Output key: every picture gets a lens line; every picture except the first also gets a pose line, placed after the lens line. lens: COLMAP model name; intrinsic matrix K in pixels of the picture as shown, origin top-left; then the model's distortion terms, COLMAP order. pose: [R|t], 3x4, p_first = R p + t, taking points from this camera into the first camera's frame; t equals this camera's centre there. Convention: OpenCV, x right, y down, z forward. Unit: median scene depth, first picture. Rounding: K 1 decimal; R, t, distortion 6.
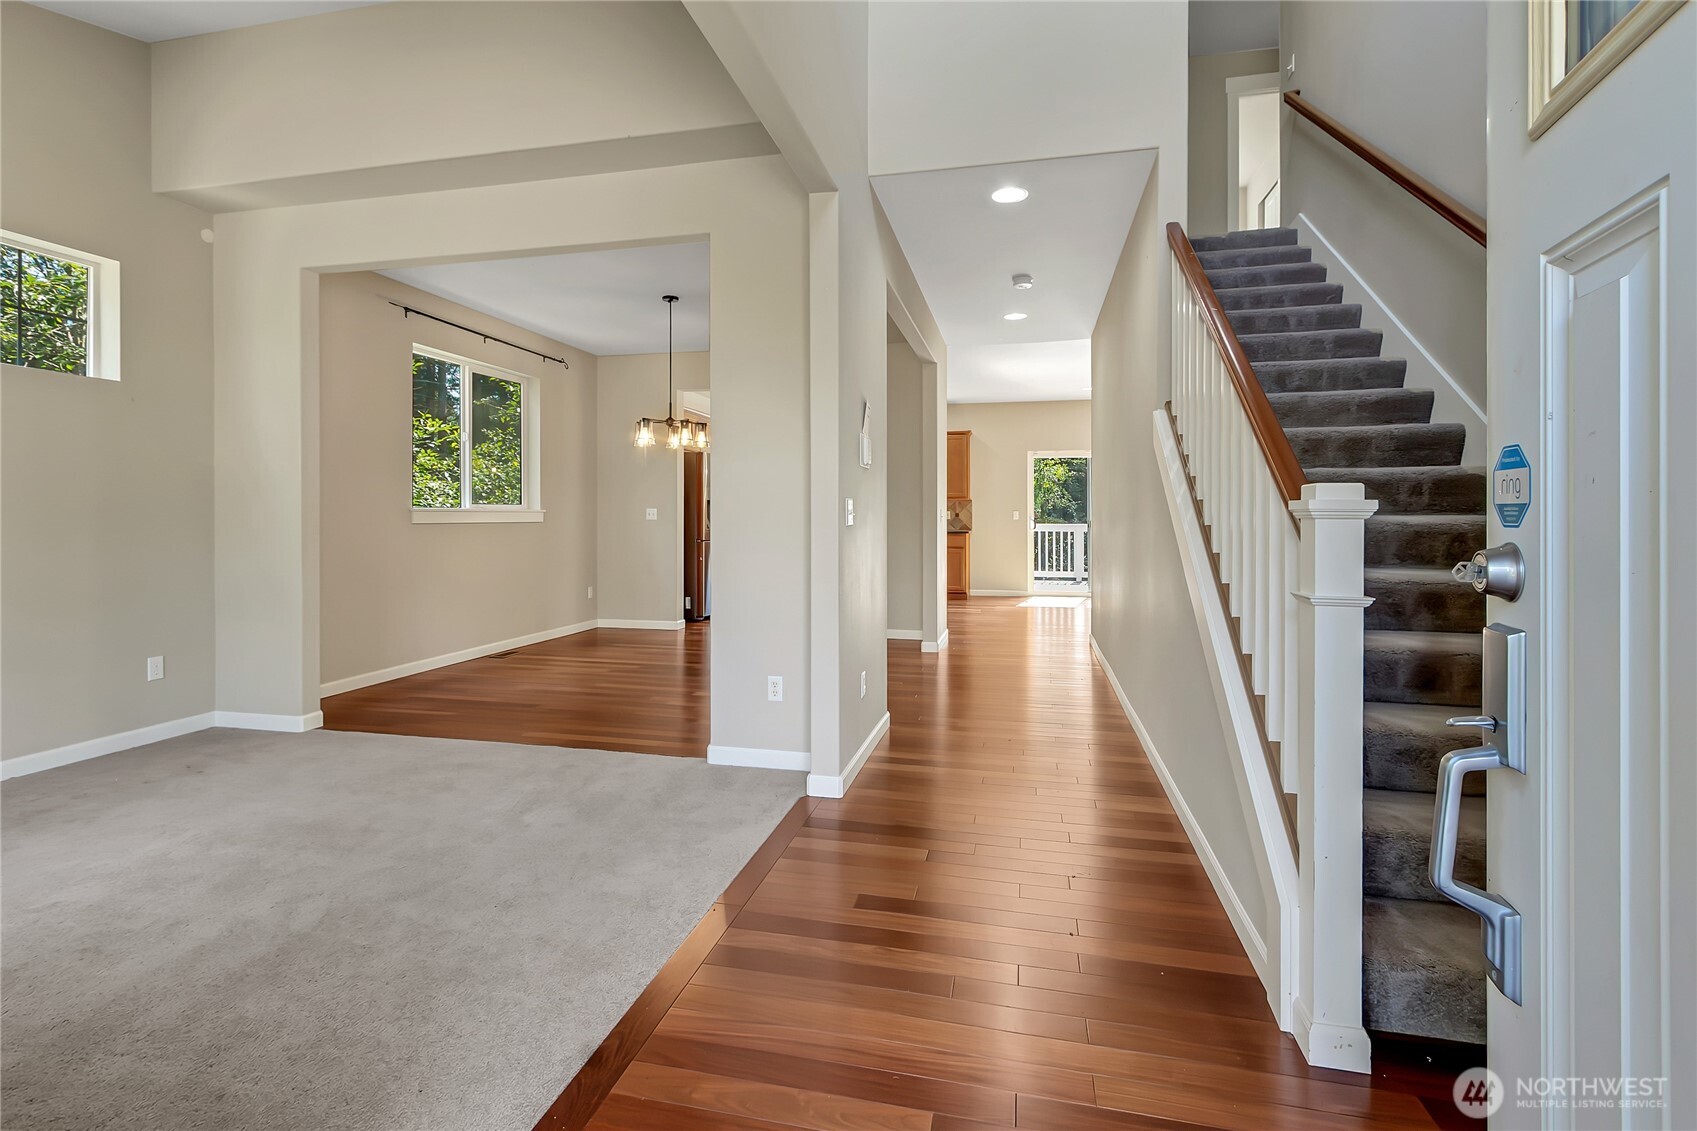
lens RADIAL K [[777.6, 0, 846.5], [0, 777.6, 516.8], [0, 0, 1]] dist [-0.000230, 0.000027]
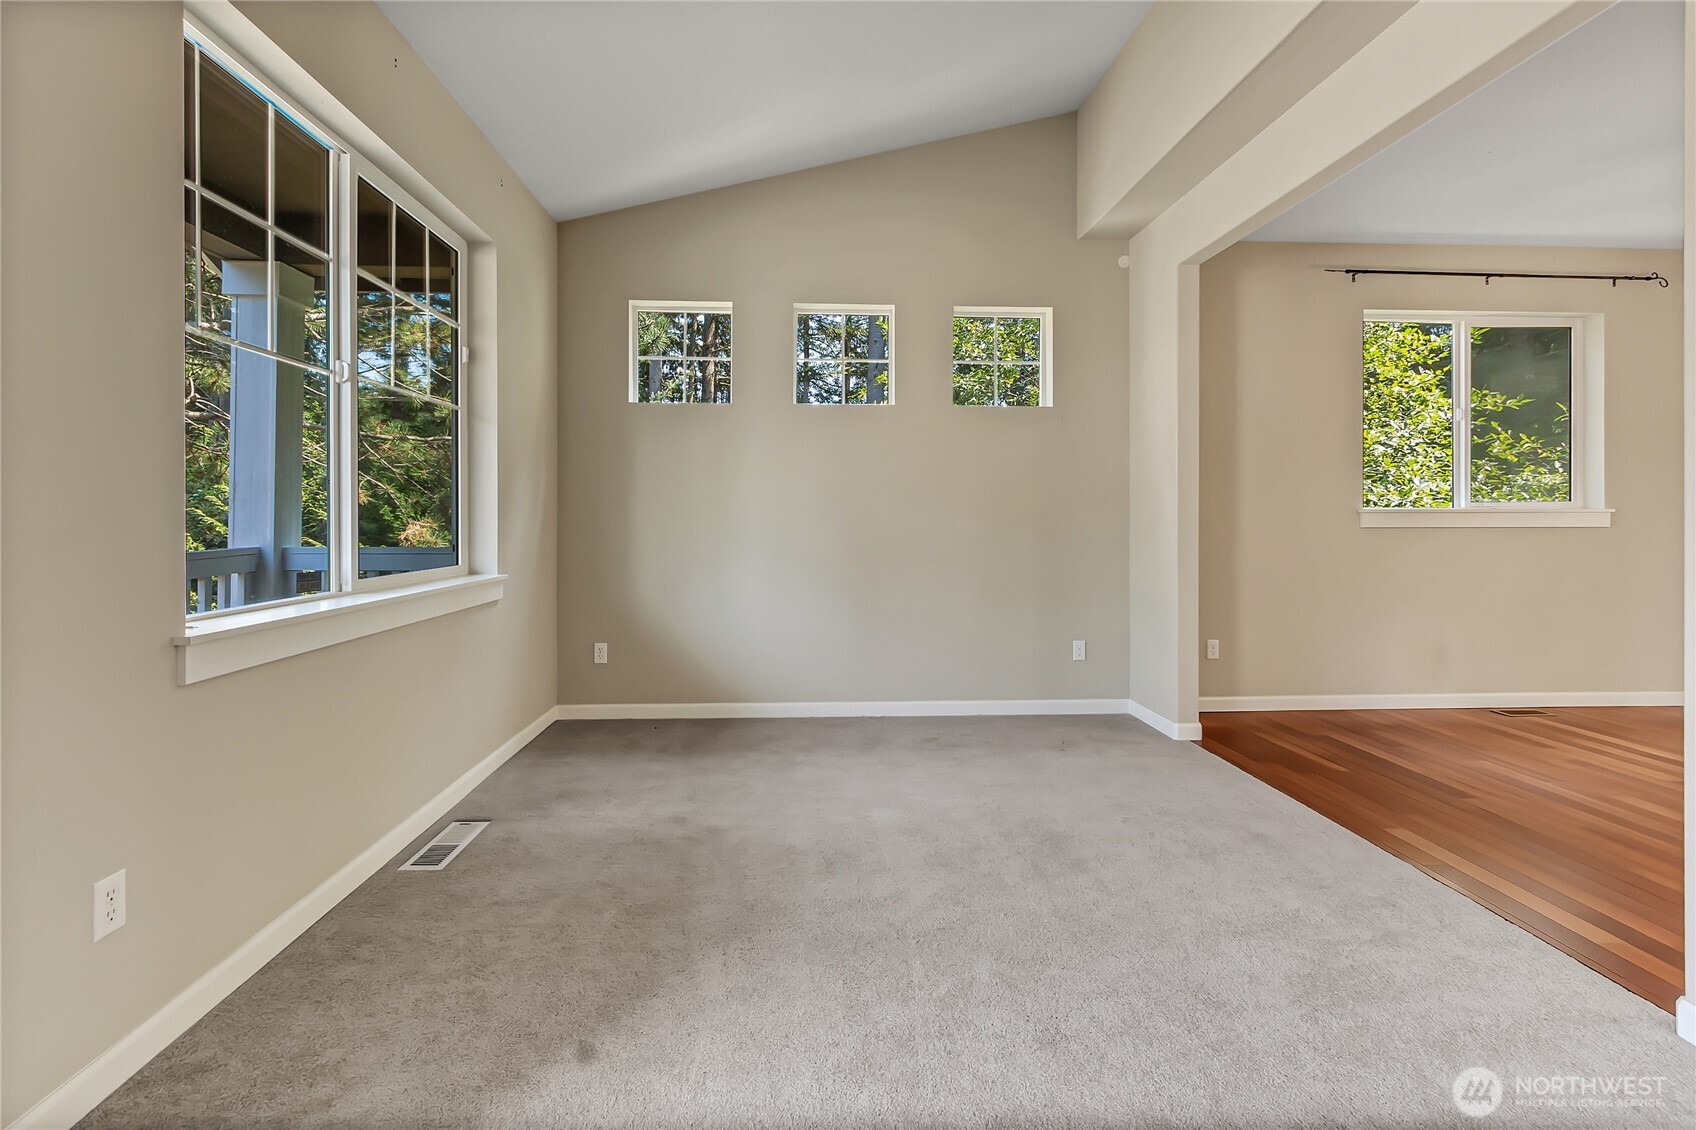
lens RADIAL K [[783.1, 0, 843.2], [0, 783.1, 516.0], [0, 0, 1]] dist [-0.001612, -0.000419]
pose [[0.271926, -0.001275, -0.962317, 0.127272], [-0.000577, 0.999999, -0.001488, -0.002655], [0.962318, 0.000960, 0.271925, 0.319949]]
